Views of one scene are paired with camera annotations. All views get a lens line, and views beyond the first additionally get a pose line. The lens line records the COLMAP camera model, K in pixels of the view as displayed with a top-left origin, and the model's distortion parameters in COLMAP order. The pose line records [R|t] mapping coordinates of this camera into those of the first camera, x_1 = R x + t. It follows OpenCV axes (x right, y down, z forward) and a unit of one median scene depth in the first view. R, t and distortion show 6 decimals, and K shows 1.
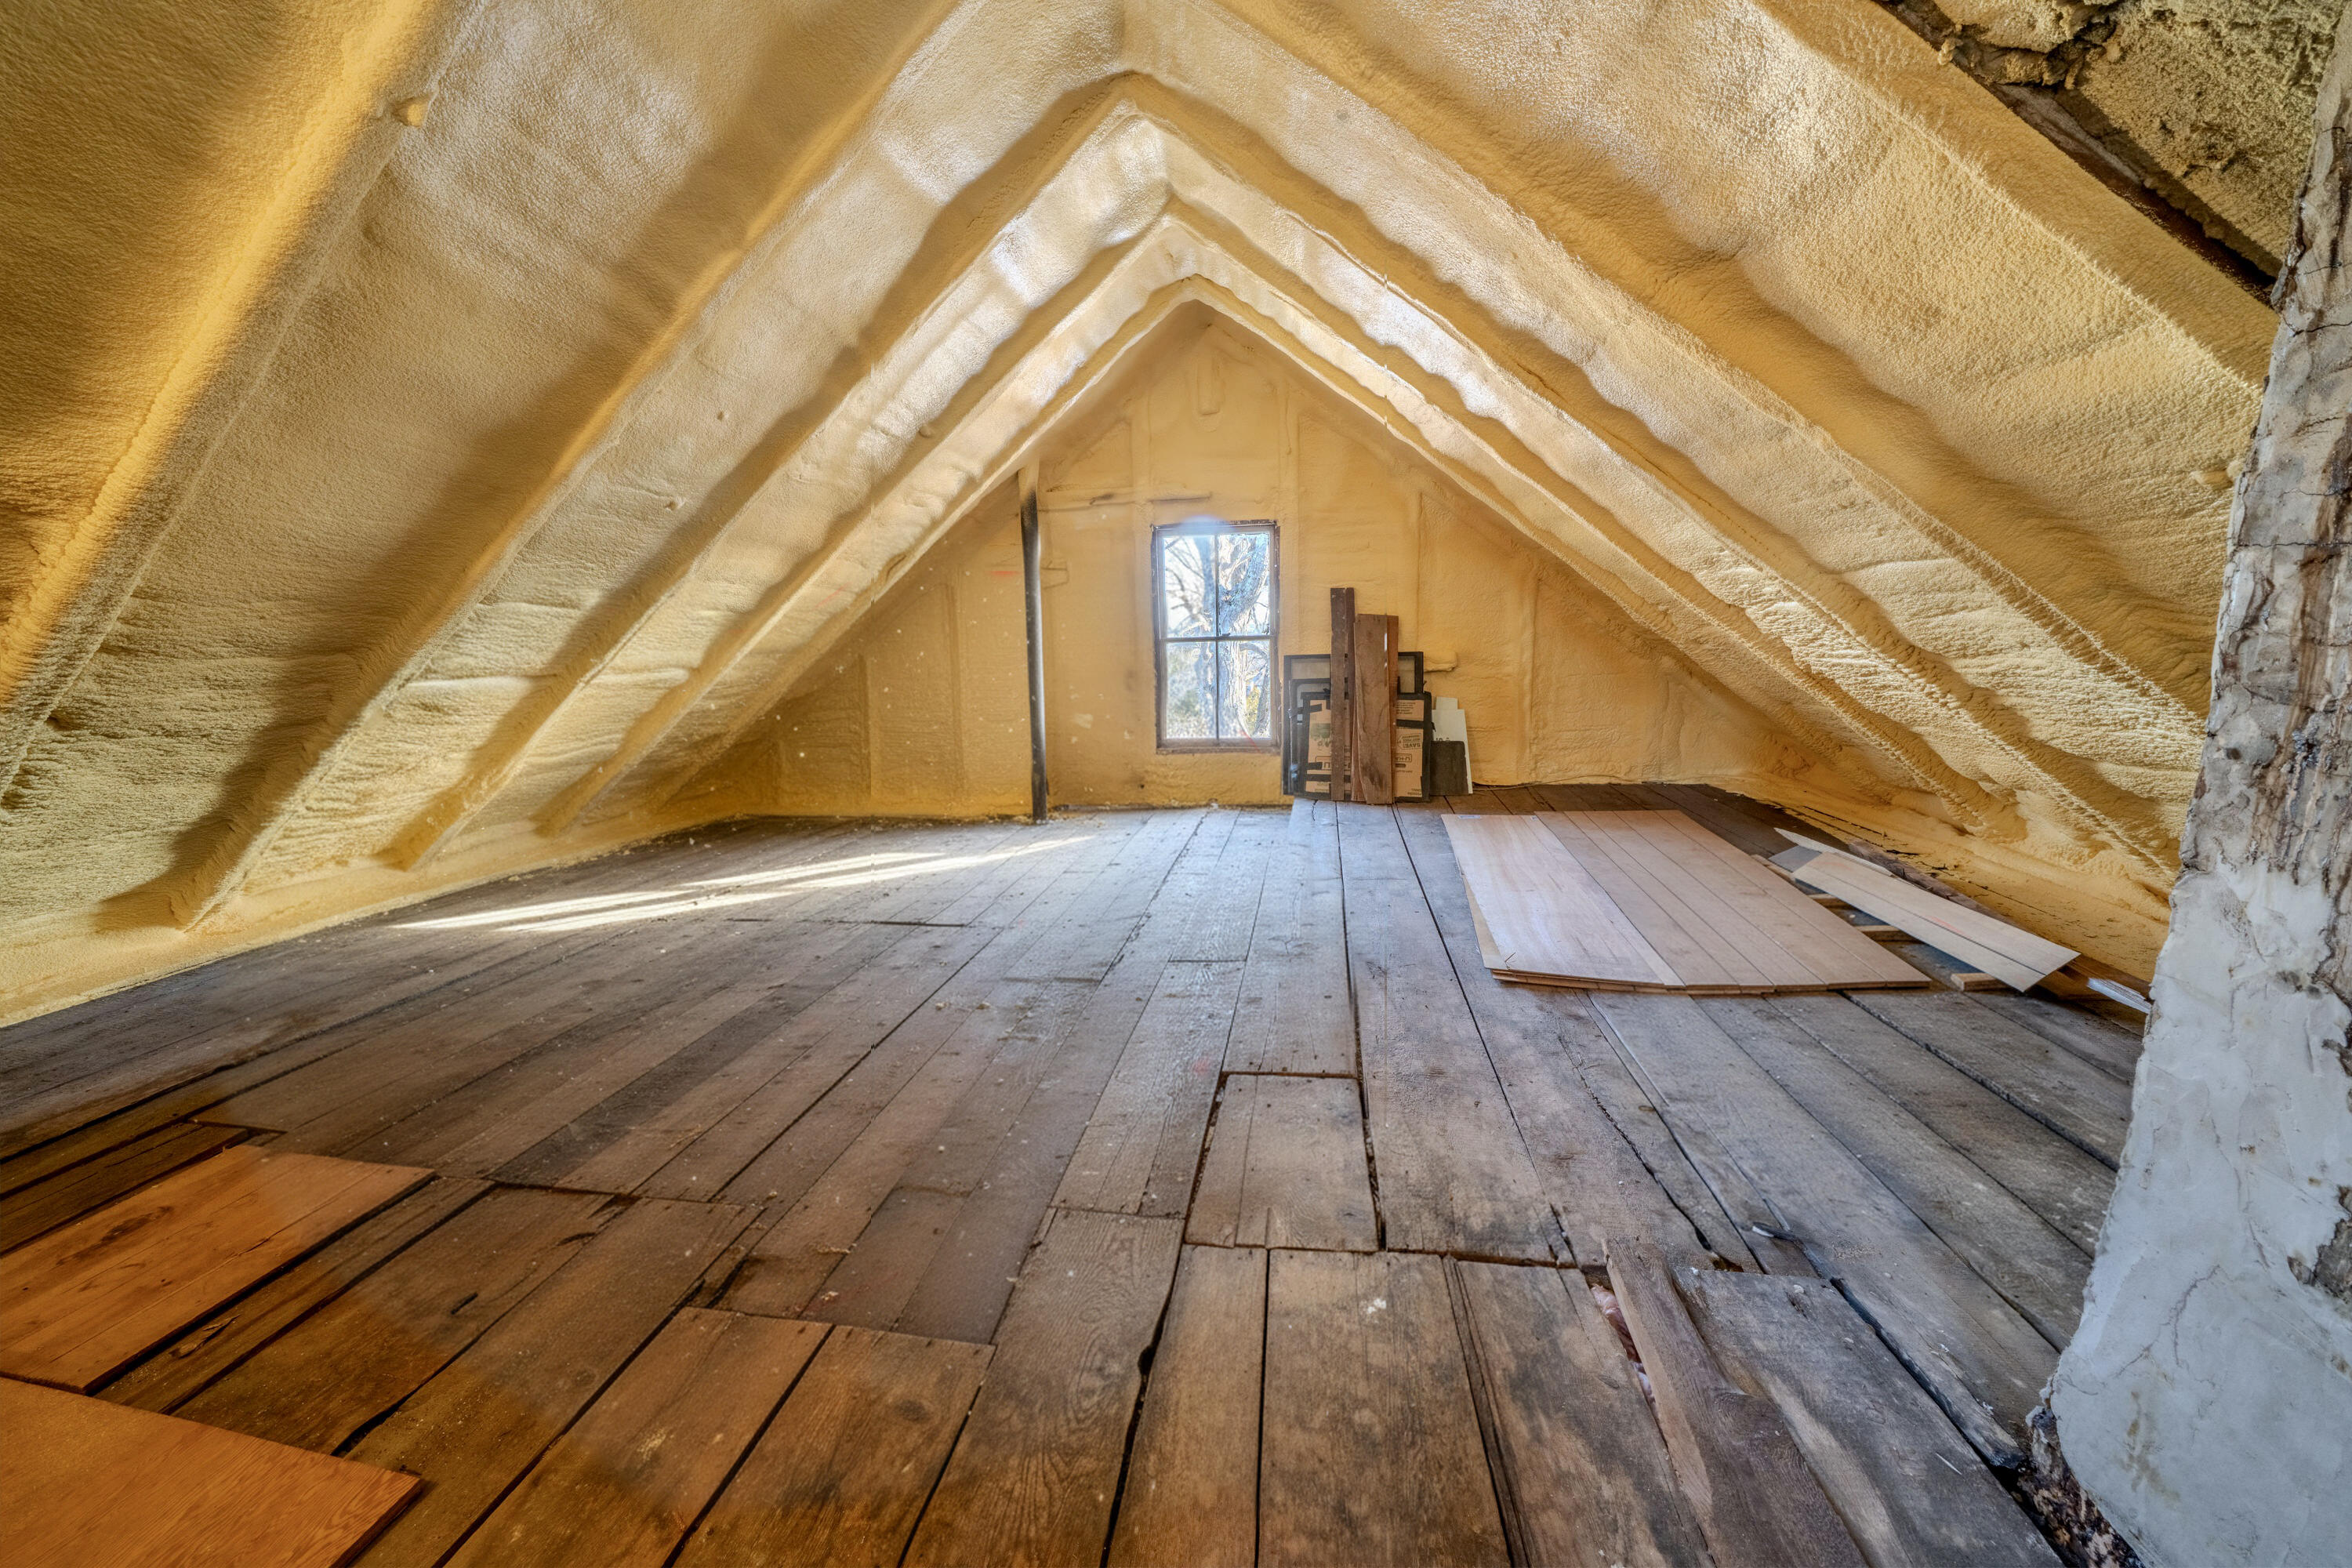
lens RADIAL K [[800.9, 0, 1176.0], [0, 800.9, 784.0], [0, 0, 1]] dist [0.000775, 0.000132]
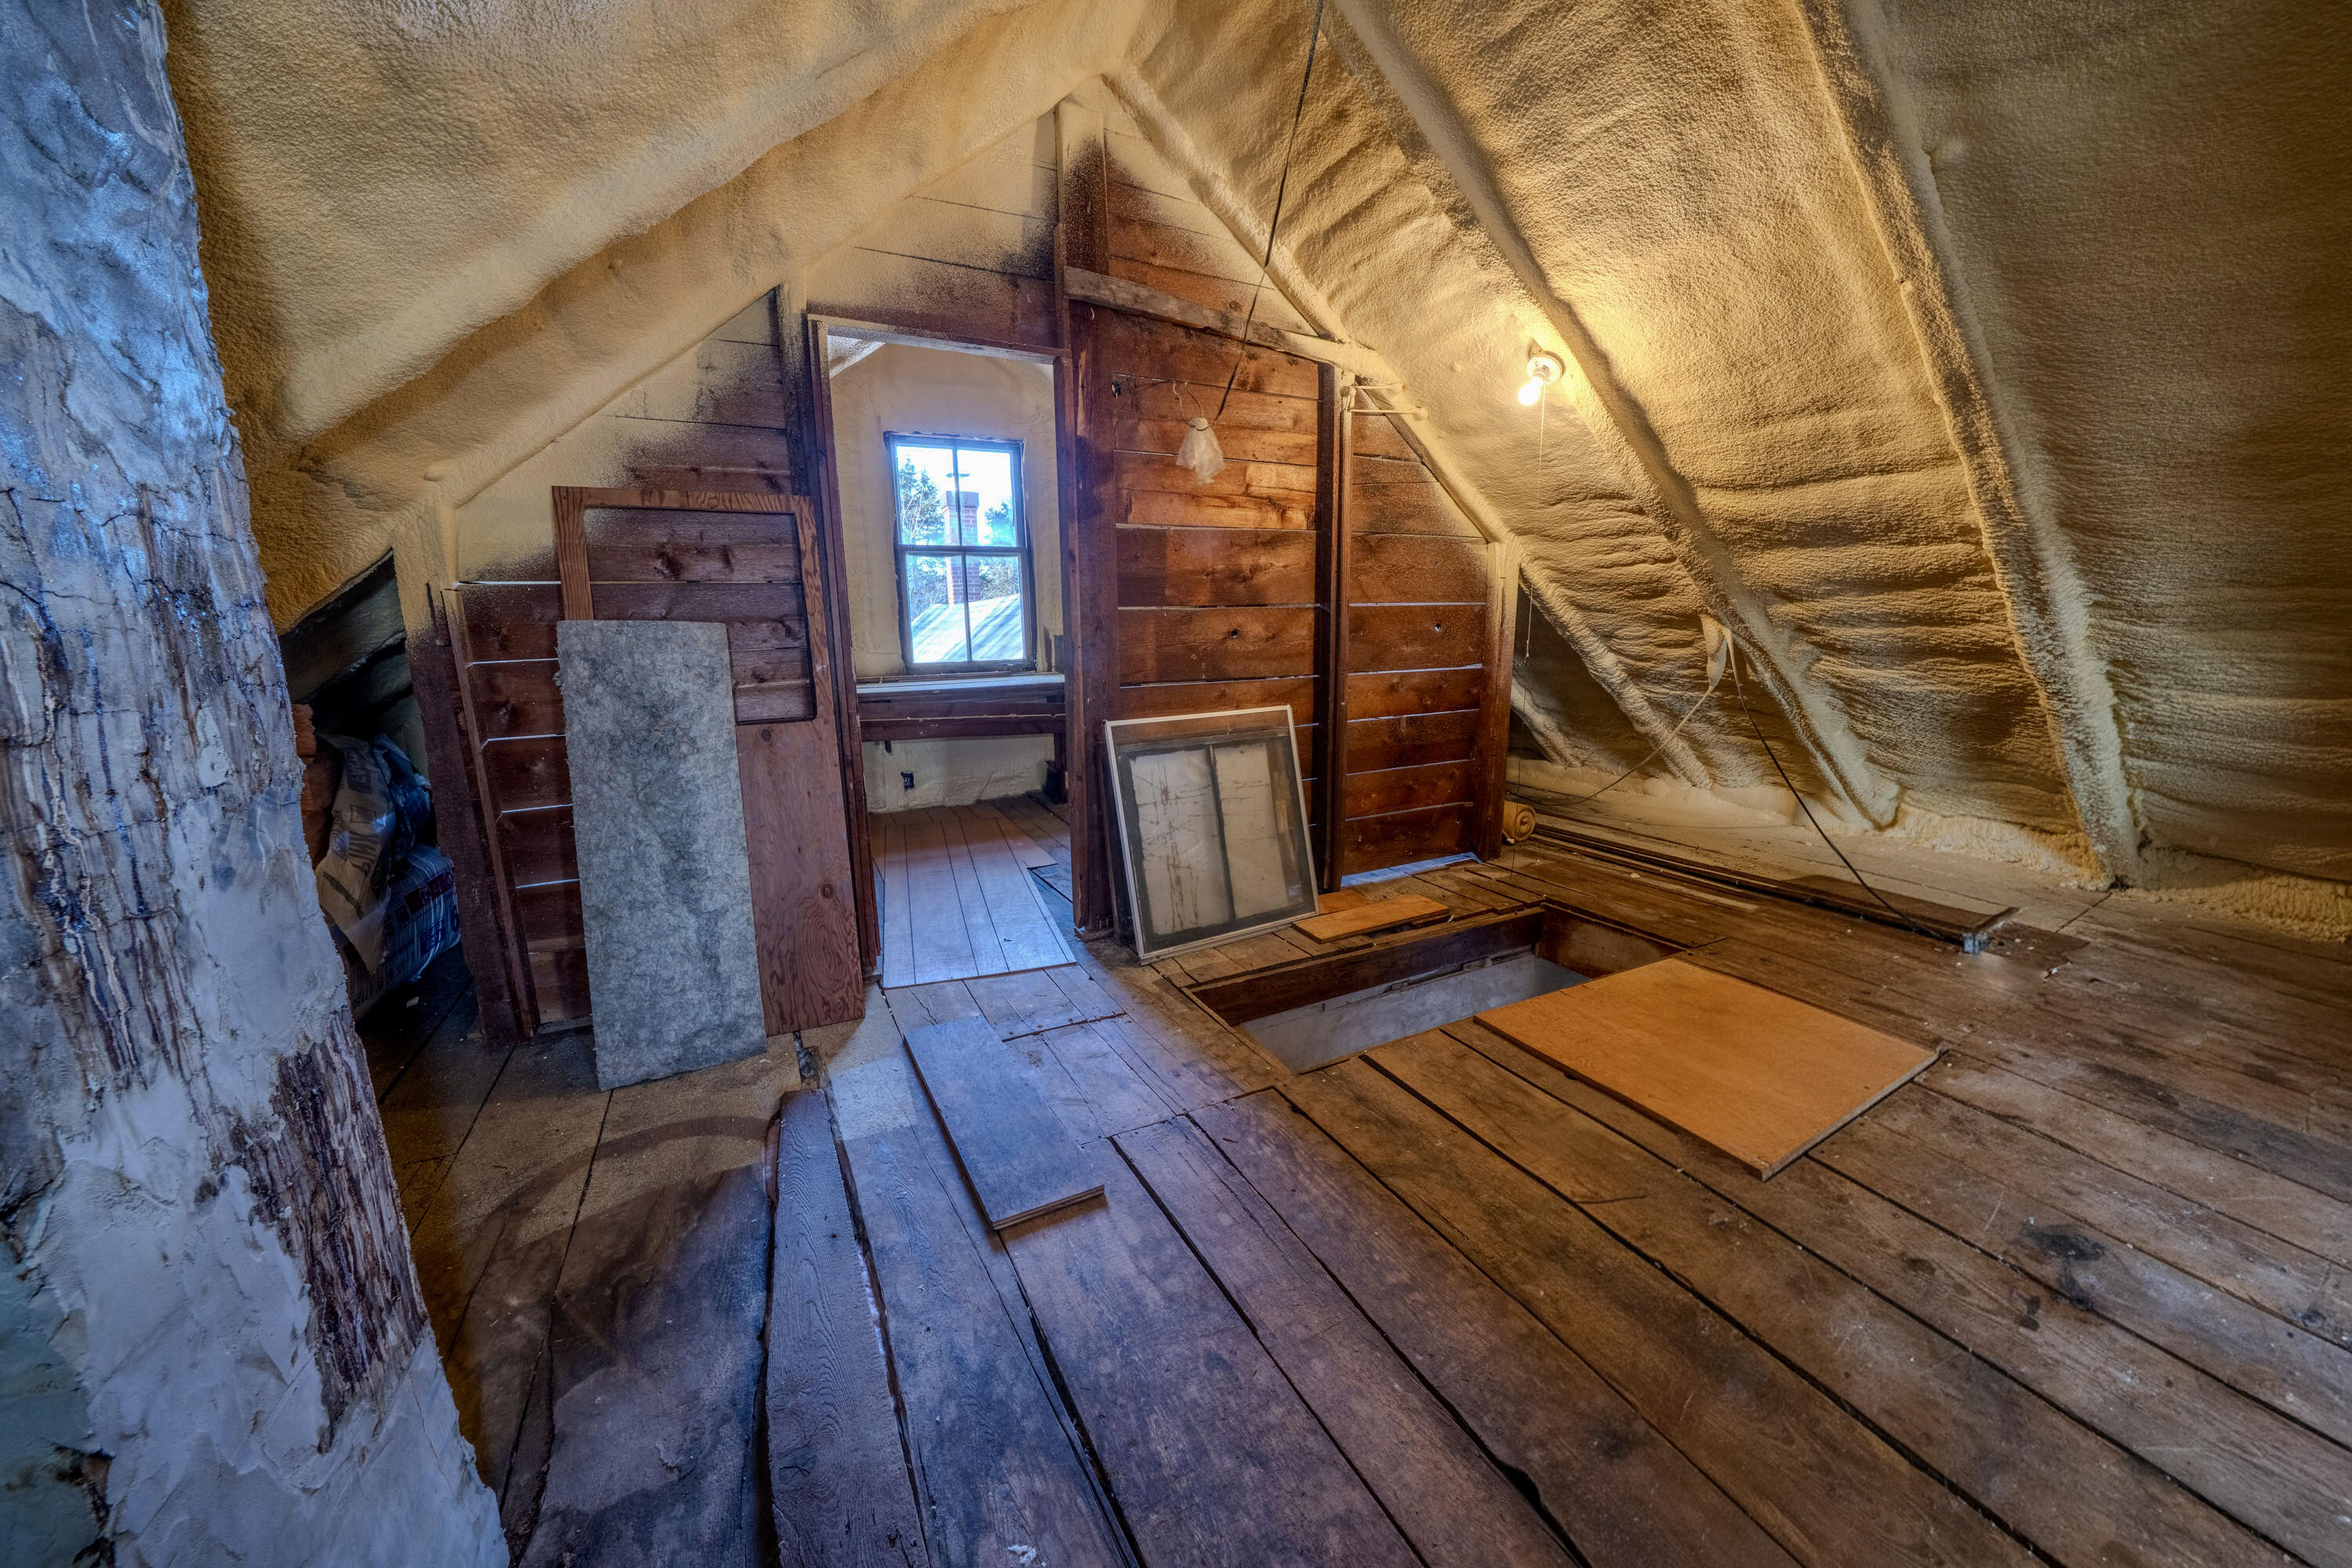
lens RADIAL K [[800.9, 0, 1176.0], [0, 800.9, 784.0], [0, 0, 1]] dist [0.000775, 0.000132]
pose [[-0.786373, 0.157529, -0.597329, 0.824177], [-0.076174, 0.934834, 0.346819, -0.313600], [0.613038, 0.318230, -0.723128, 1.469500]]
